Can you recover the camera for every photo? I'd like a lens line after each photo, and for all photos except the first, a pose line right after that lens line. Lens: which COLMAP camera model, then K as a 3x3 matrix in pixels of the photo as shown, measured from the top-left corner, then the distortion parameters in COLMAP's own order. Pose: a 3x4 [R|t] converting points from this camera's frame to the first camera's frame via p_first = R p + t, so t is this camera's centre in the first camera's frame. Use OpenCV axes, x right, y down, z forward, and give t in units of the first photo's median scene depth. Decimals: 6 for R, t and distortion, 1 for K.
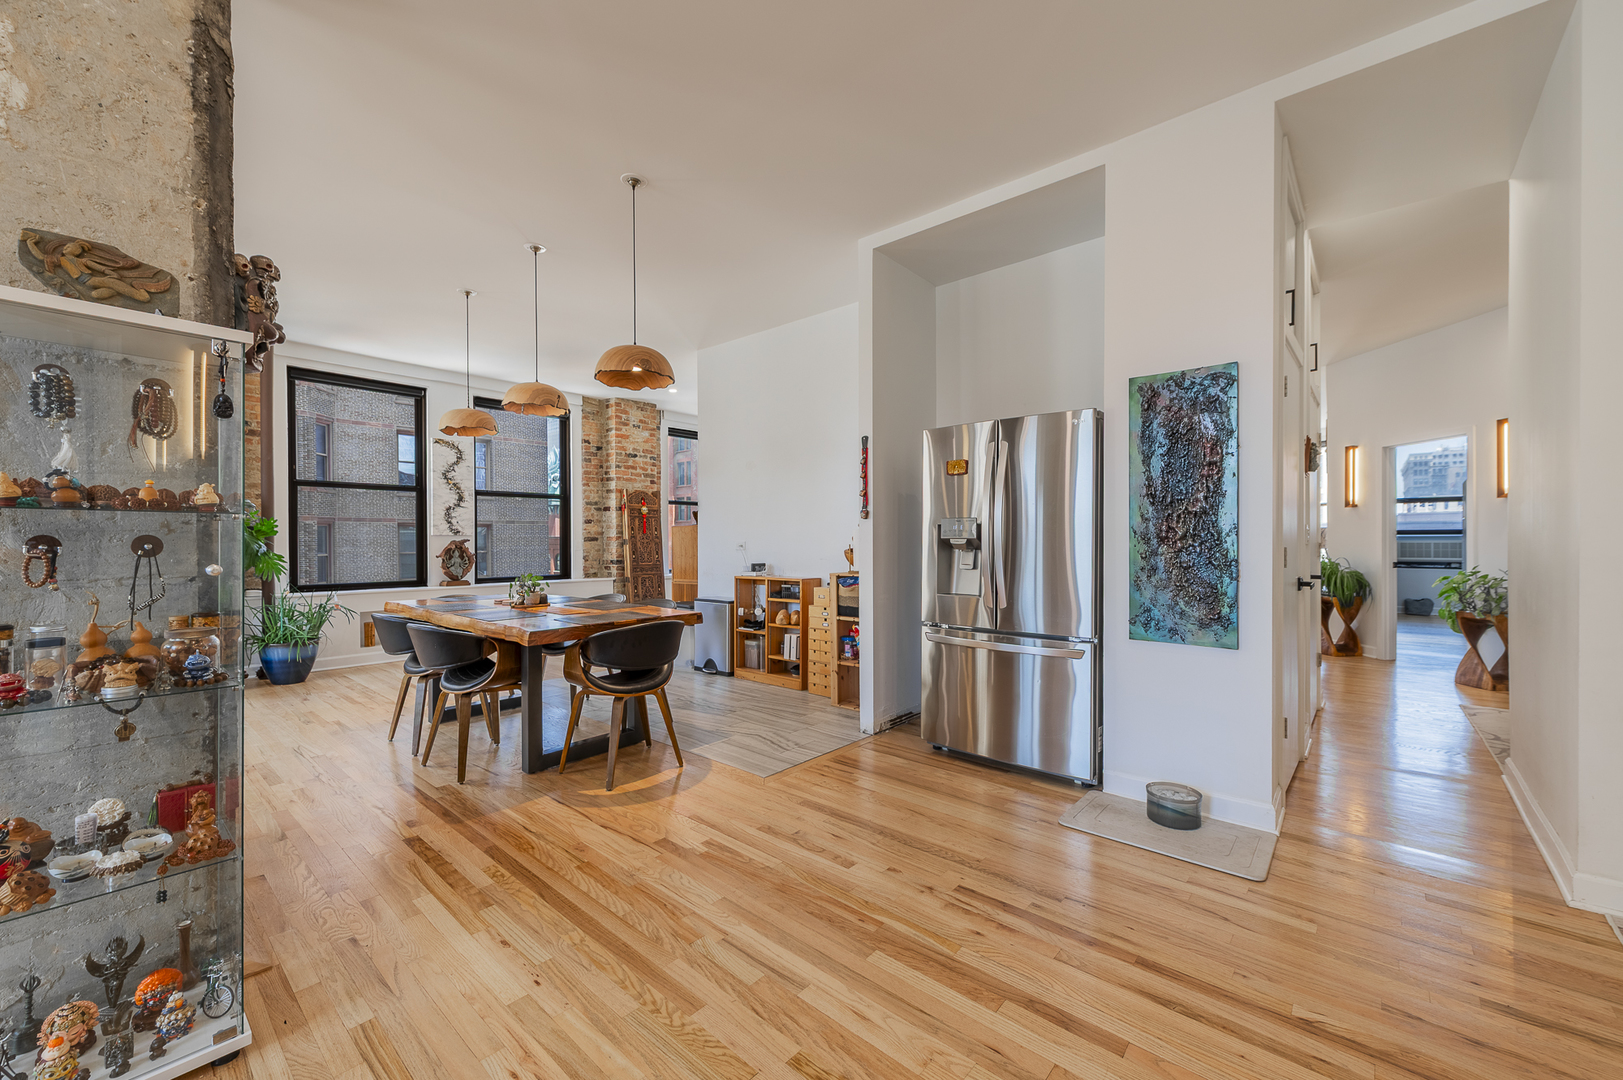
lens RADIAL K [[634.2, 0, 813.2], [0, 634.2, 540.5], [0, 0, 1]] dist [0.007553, -0.001117]
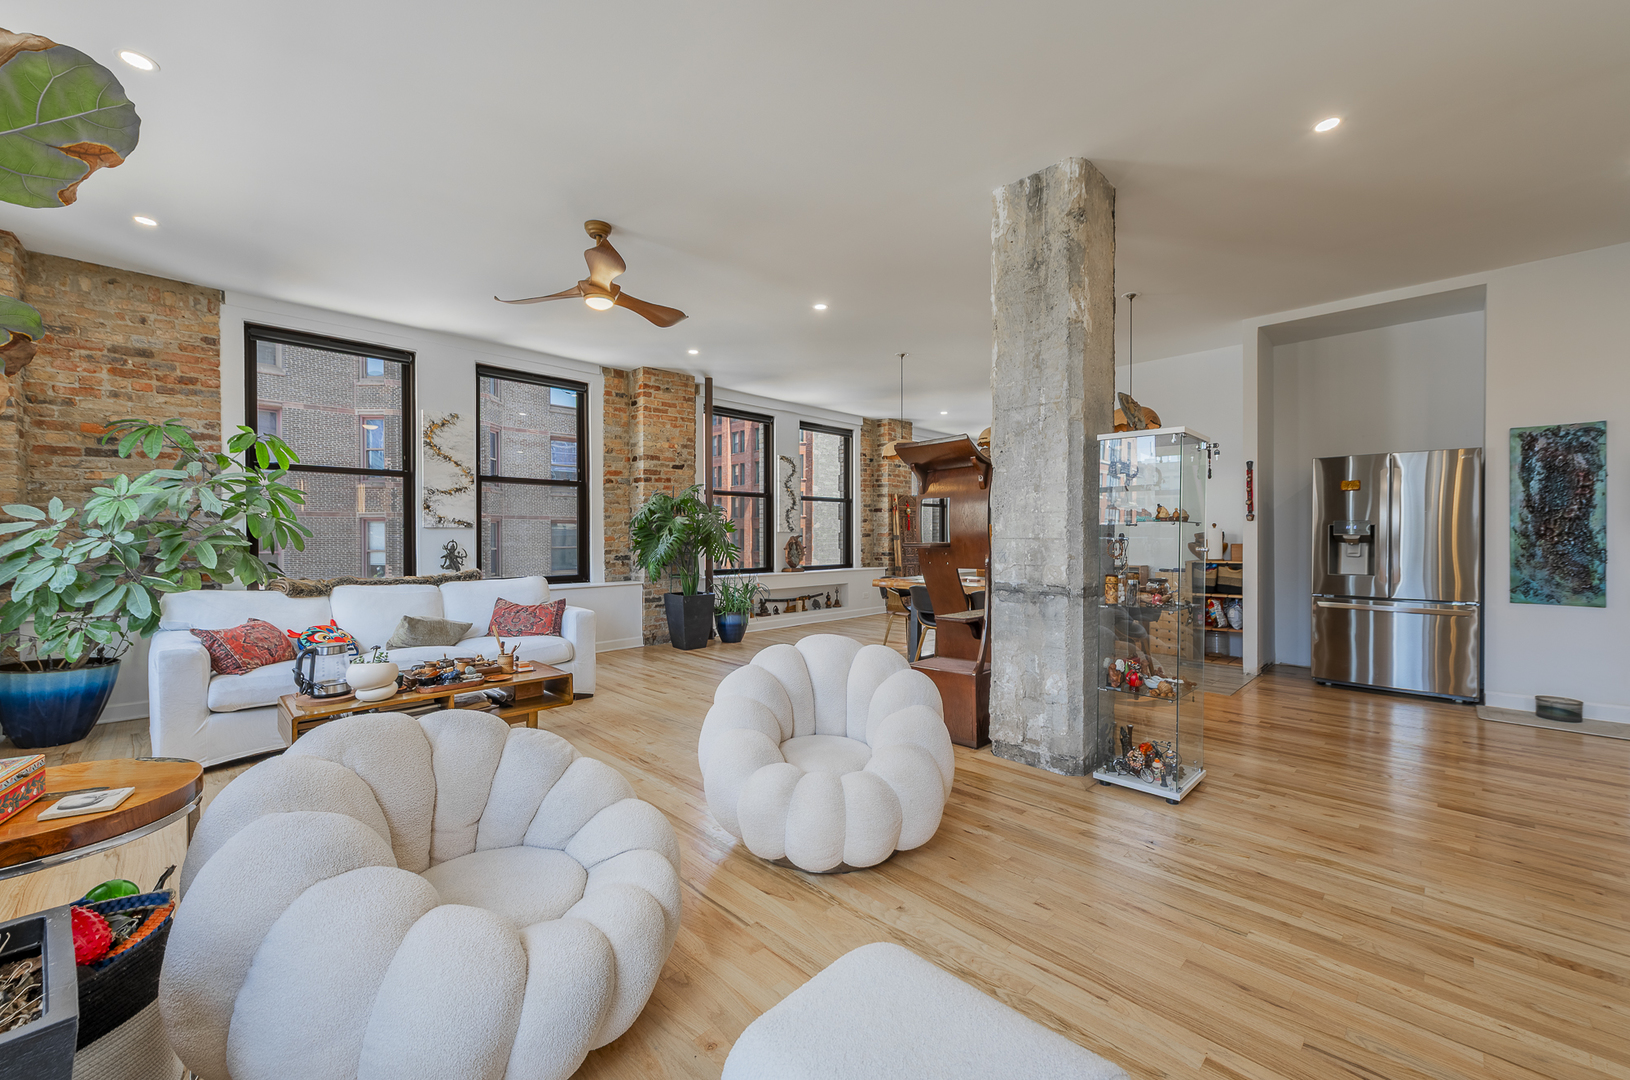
lens RADIAL K [[637.0, 0, 809.7], [0, 637.0, 539.2], [0, 0, 1]] dist [0.007553, -0.001117]
pose [[0.998411, 0.000480, -0.056351, -0.896536], [-0.000209, 0.999988, 0.004805, -0.000915], [0.056353, -0.004785, 0.998399, -0.507581]]
